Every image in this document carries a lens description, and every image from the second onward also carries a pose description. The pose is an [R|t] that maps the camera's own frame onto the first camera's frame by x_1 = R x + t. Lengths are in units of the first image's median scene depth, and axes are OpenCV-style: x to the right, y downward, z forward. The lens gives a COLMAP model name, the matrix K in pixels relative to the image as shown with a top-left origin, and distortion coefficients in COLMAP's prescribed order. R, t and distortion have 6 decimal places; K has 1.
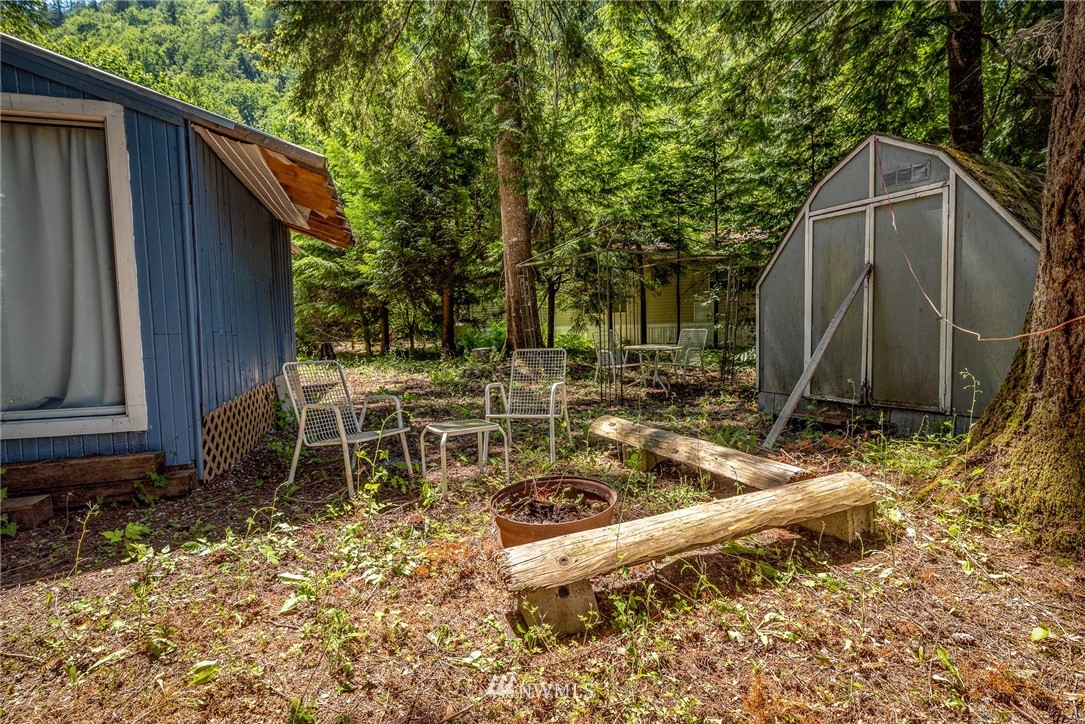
lens RADIAL K [[545.2, 0, 542.5], [0, 545.2, 362.0], [0, 0, 1]] dist [0.021952, 0.000194]
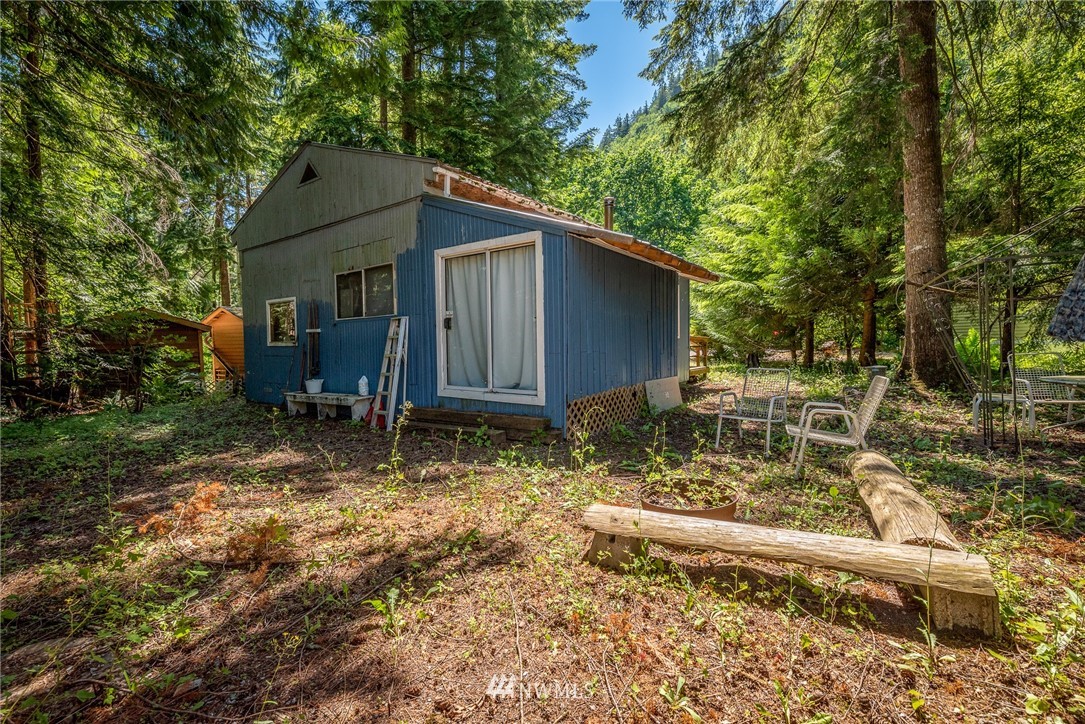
lens RADIAL K [[545.2, 0, 542.5], [0, 545.2, 362.0], [0, 0, 1]] dist [0.021952, 0.000194]
pose [[0.565139, 0.055329, -0.823138, 0.748897], [-0.048059, 0.998262, 0.034105, -0.080708], [0.823595, 0.020286, 0.566816, -0.031237]]
